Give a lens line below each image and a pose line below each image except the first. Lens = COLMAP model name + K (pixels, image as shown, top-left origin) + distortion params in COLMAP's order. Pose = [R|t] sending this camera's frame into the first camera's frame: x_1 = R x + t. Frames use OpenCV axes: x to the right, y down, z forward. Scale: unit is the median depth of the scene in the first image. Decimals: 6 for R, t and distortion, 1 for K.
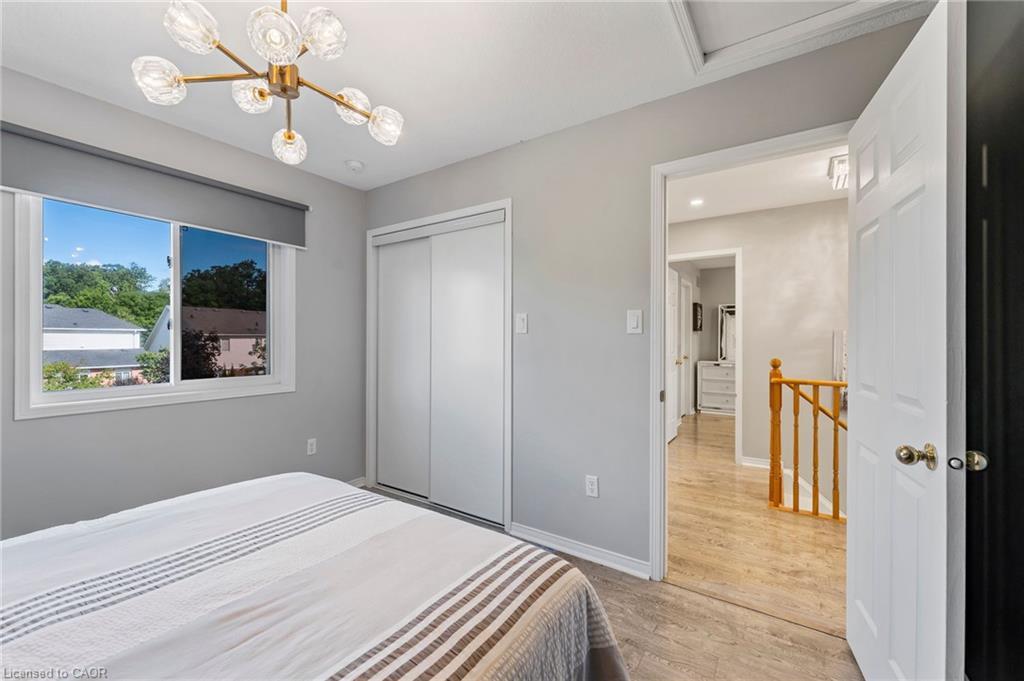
lens RADIAL K [[412.8, 0, 510.1], [0, 412.8, 338.0], [0, 0, 1]] dist [-0.005020, 0.001149]
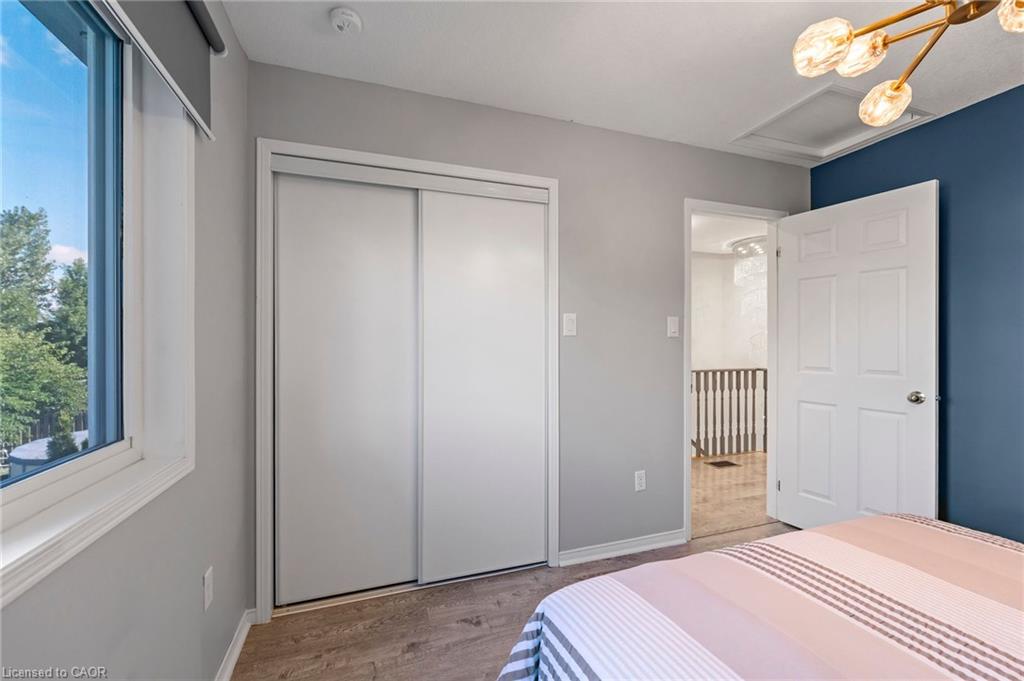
lens RADIAL K [[412.8, 0, 511.9], [0, 412.8, 341.6], [0, 0, 1]] dist [-0.005020, 0.001149]
pose [[0.597468, -0.001888, 0.801890, -0.853999], [0.001470, 0.999998, 0.001259, -0.000500], [-0.801891, 0.000426, 0.597470, 0.635758]]
